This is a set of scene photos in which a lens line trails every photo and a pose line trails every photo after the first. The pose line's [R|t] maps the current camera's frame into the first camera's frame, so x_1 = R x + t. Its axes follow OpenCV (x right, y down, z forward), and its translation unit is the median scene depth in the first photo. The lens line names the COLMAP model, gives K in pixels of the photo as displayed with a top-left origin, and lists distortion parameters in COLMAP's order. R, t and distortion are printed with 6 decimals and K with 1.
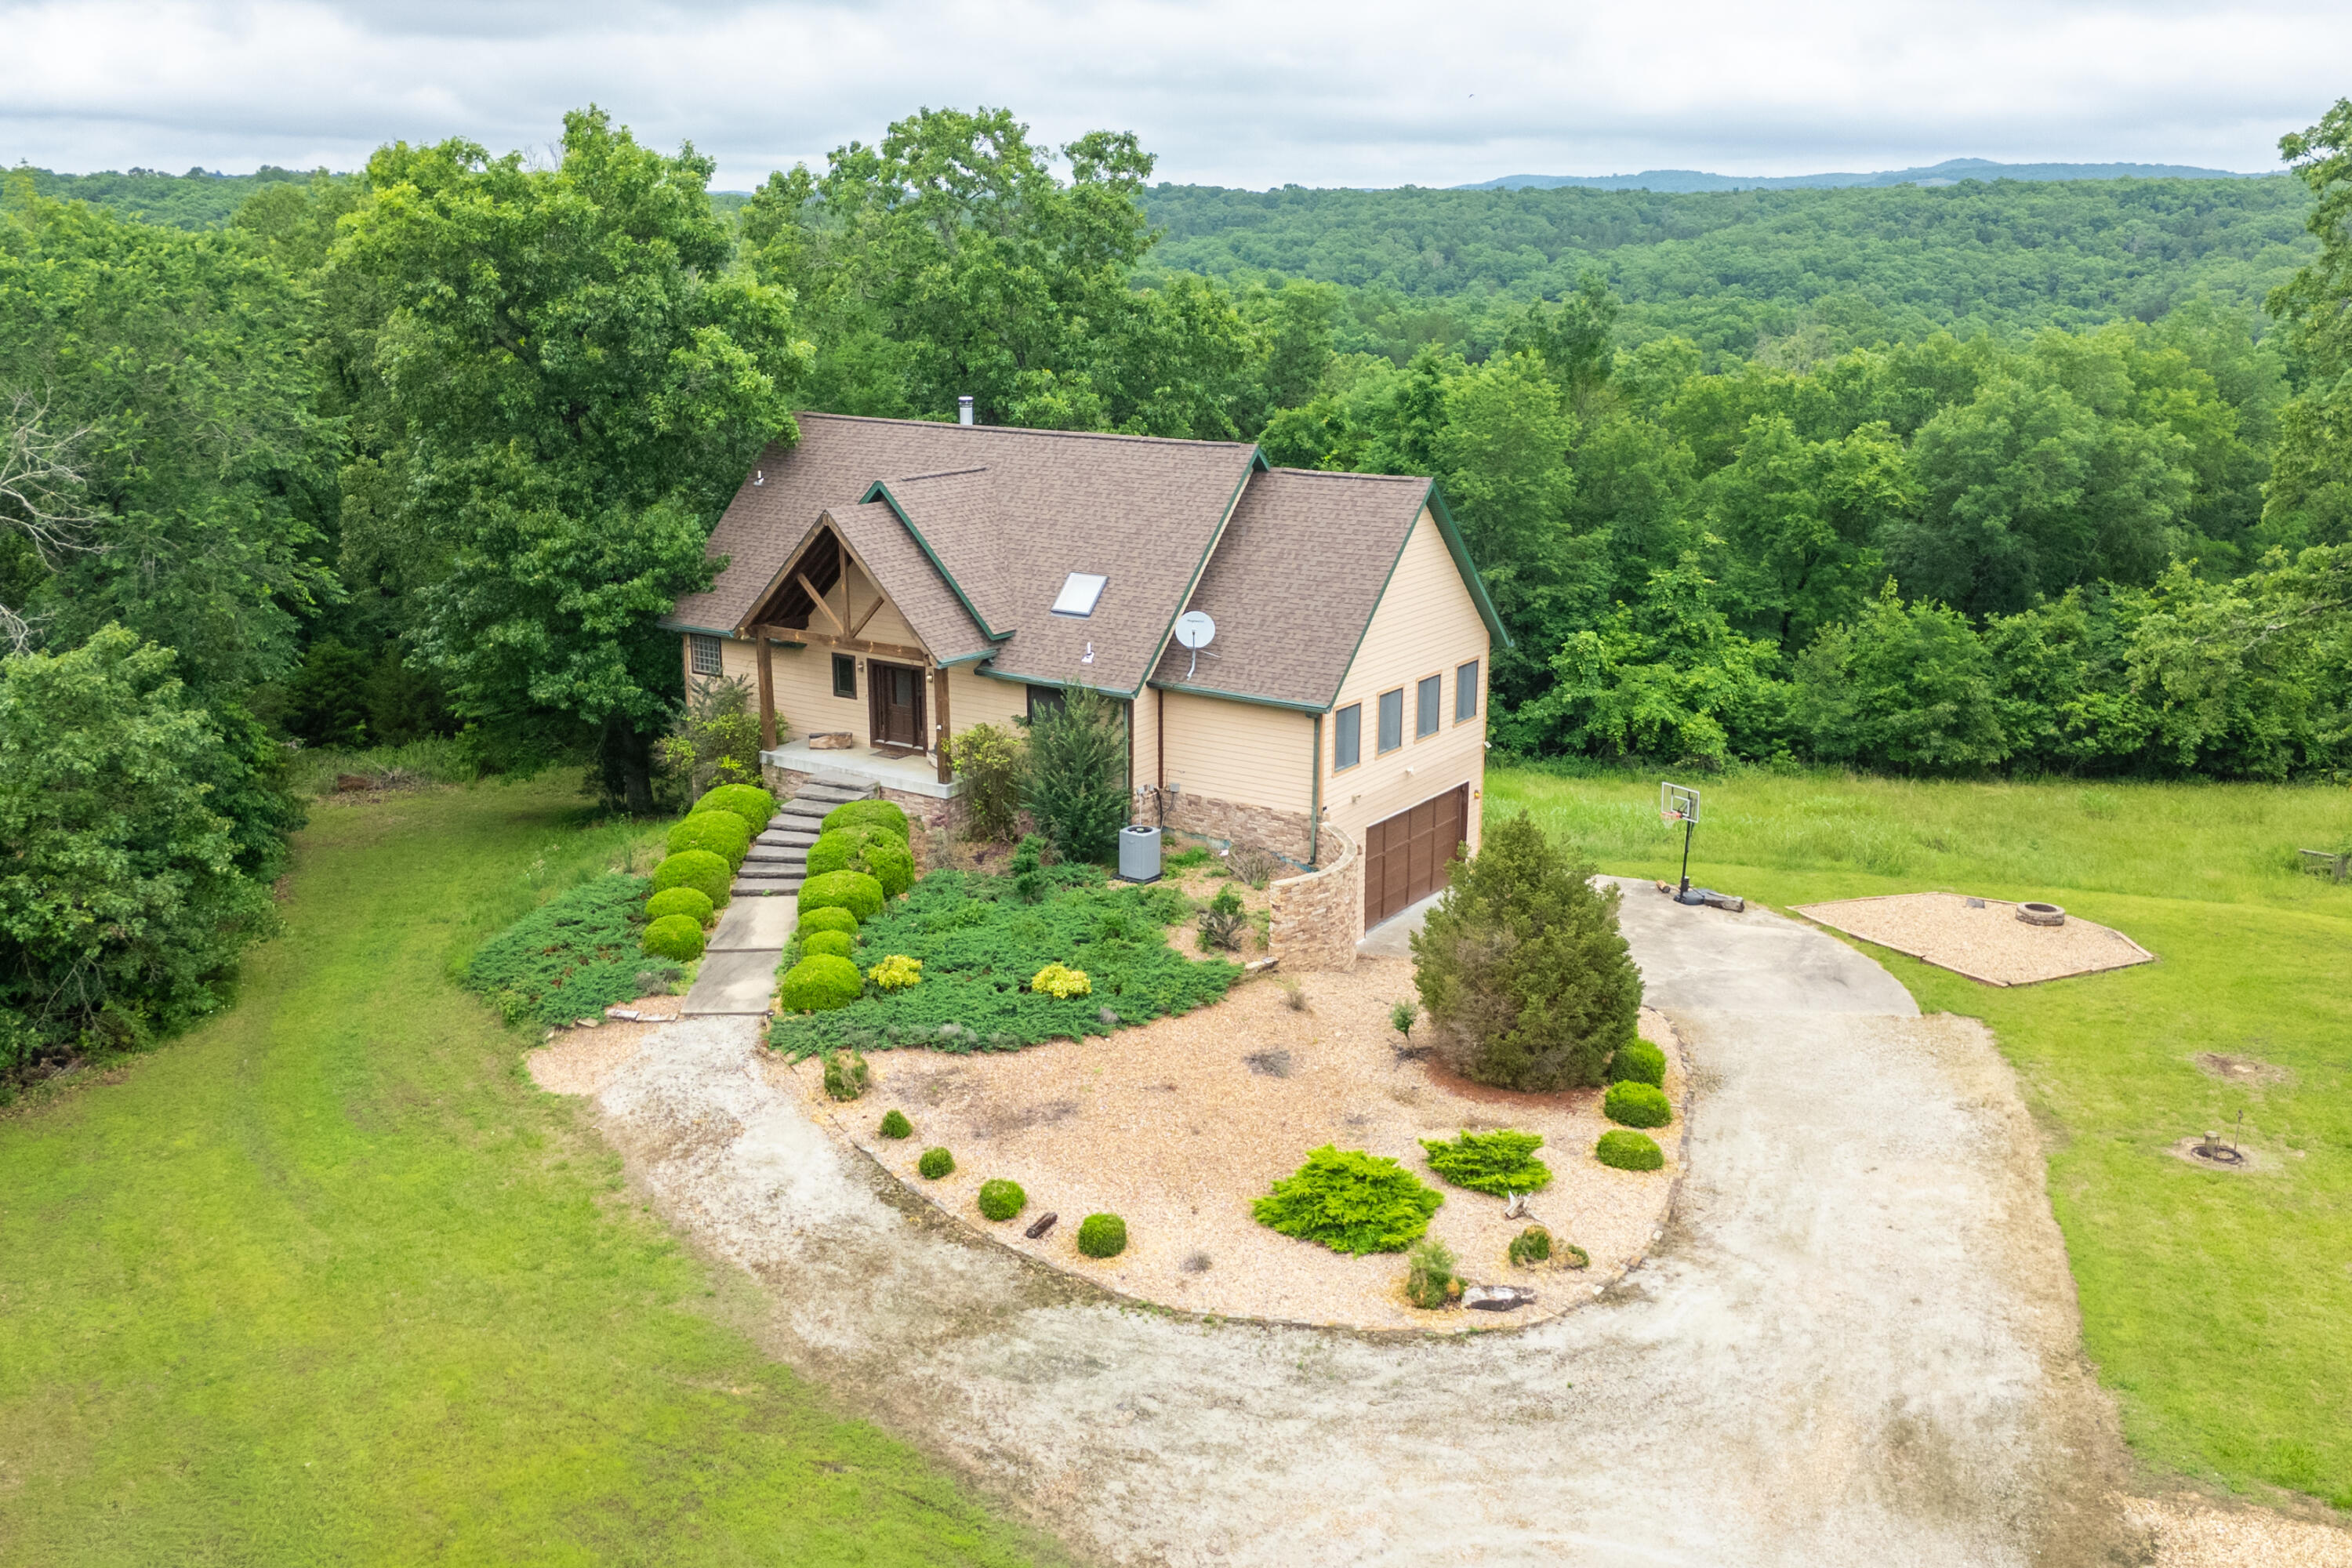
lens RADIAL K [[2044.4, 0, 1122.5], [0, 2044.4, 758.1], [0, 0, 1]] dist [0.066263, -0.095306]
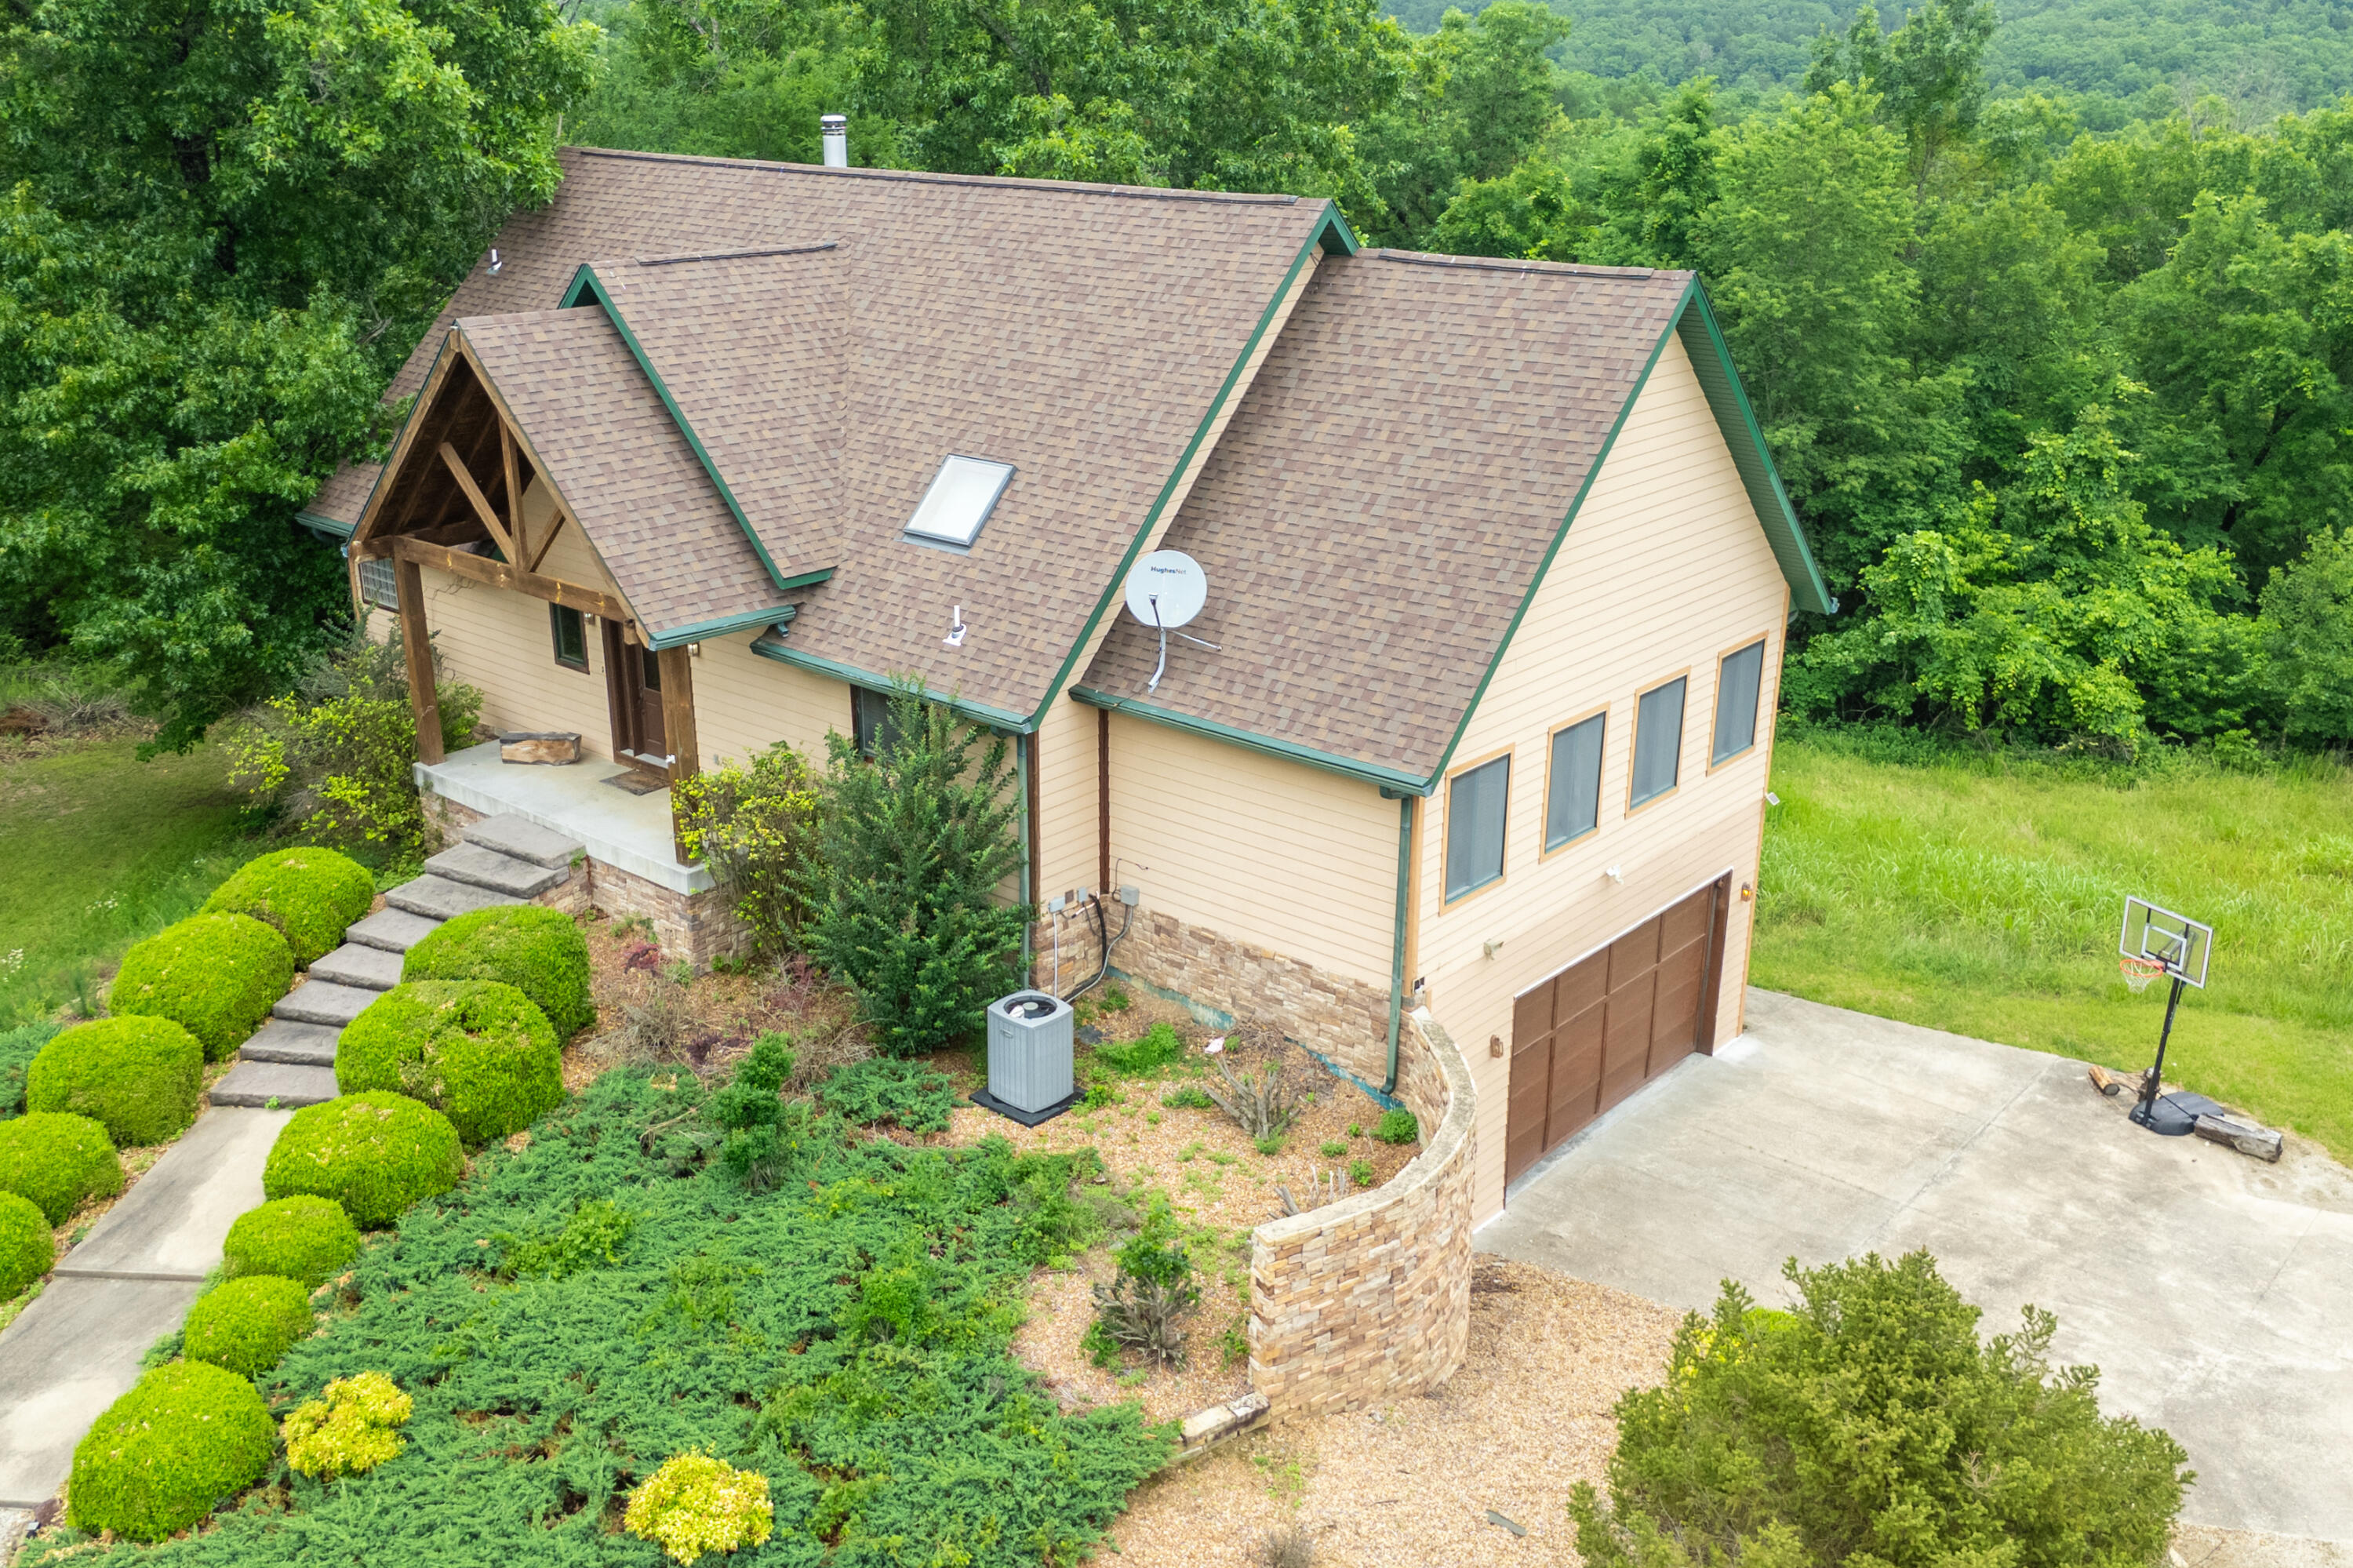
lens RADIAL K [[2045.3, 0, 1122.9], [0, 2045.3, 758.1], [0, 0, 1]] dist [0.066263, -0.095306]
pose [[0.993614, 0.038953, -0.105896, 0.055214], [-0.029281, 0.995383, 0.091402, -0.047528], [0.108968, -0.087718, 0.990167, 0.370418]]
